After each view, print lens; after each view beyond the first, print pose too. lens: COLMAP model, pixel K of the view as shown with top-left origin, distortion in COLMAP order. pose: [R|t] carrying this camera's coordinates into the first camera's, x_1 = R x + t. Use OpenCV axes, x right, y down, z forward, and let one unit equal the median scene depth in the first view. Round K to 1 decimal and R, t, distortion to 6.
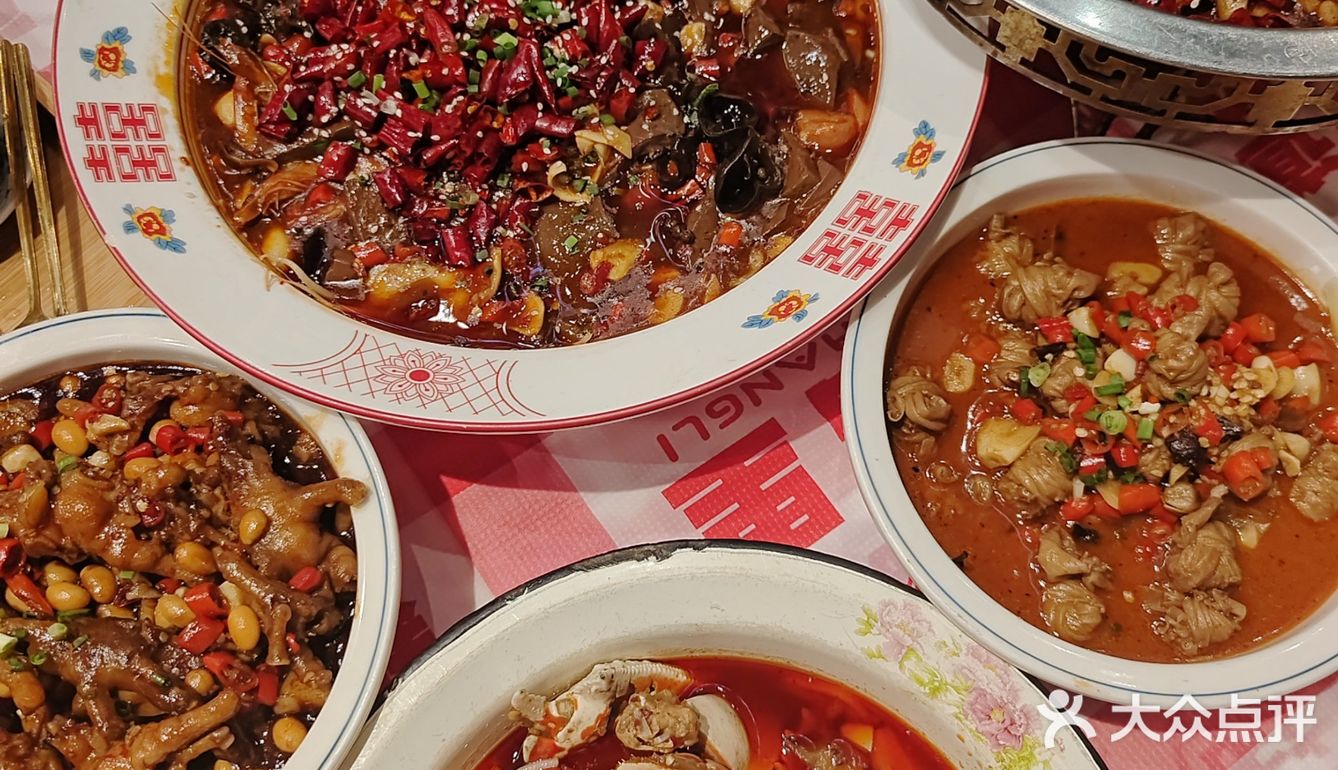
lens RADIAL K [[1291.1, 0, 690.9], [0, 1291.1, 364.3], [0, 0, 1]] dist [-0.015161, 0.000000]
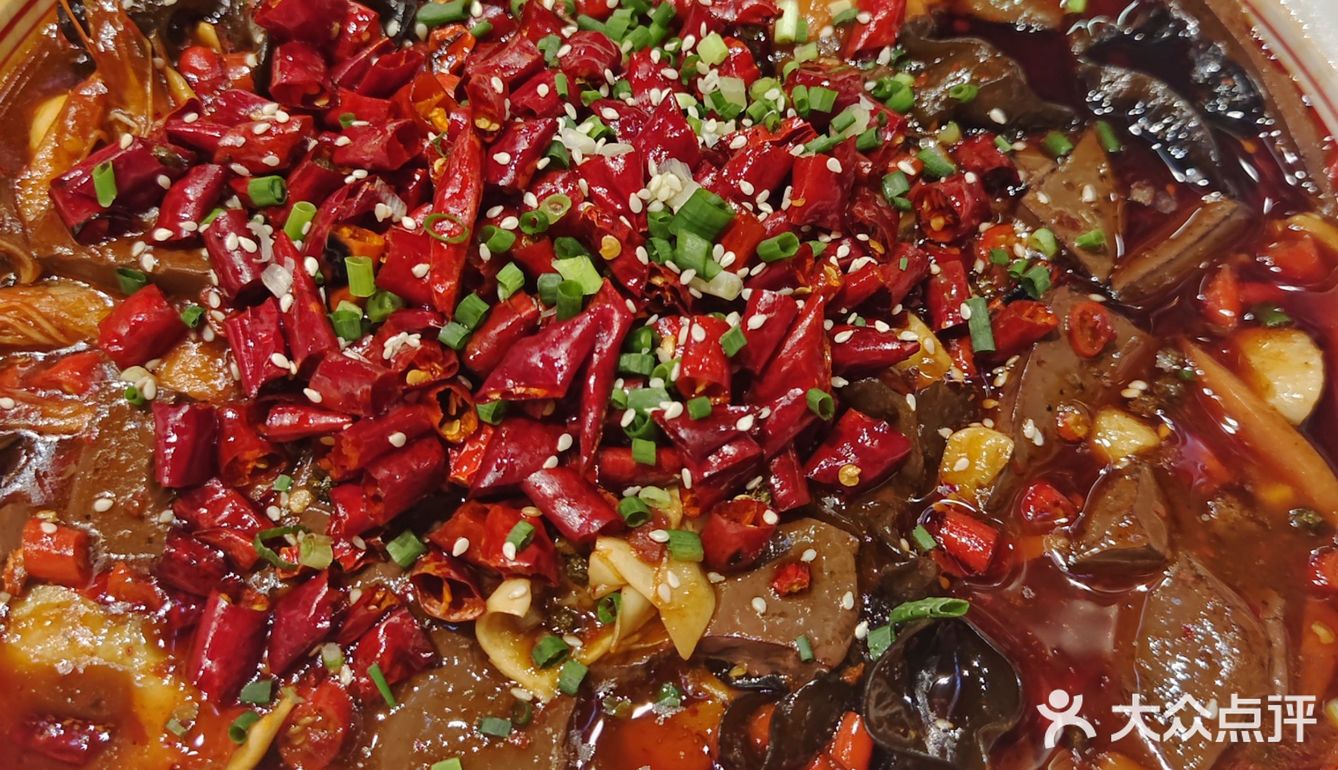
lens RADIAL K [[1579.1, 0, 674.2], [0, 1579.1, 386.8], [0, 0, 1]] dist [-0.020983, 0.000000]
pose [[0.853615, 0.482546, -0.196192, 0.008437], [-0.500105, 0.864549, -0.049507, -0.215782], [0.145728, 0.140376, 0.979315, 0.505840]]
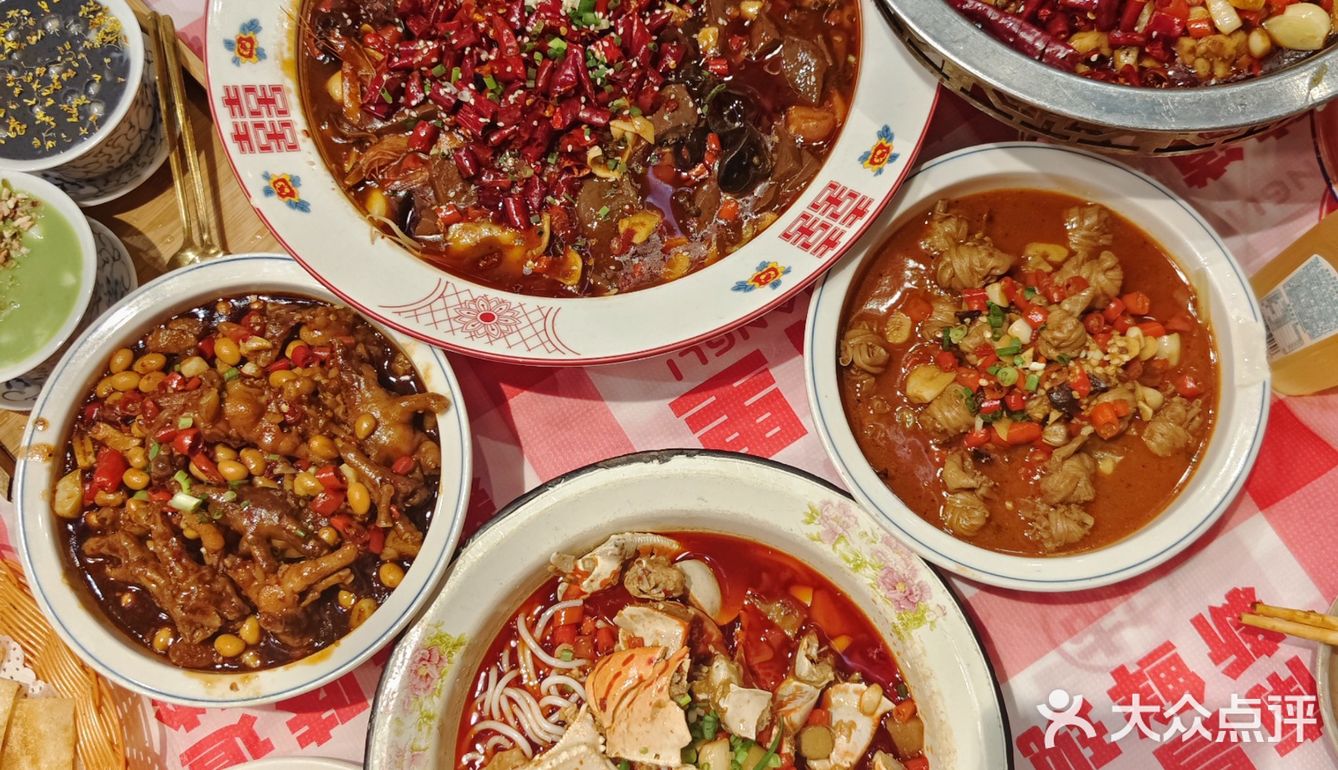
lens RADIAL K [[1291.1, 0, 673.8], [0, 1291.1, 395.4], [0, 0, 1]] dist [-0.015161, 0.000000]
pose [[0.998175, 0.044766, -0.040539, 0.037056], [-0.037991, 0.987229, 0.154713, -0.116755], [0.046948, -0.152891, 0.987127, -0.297095]]
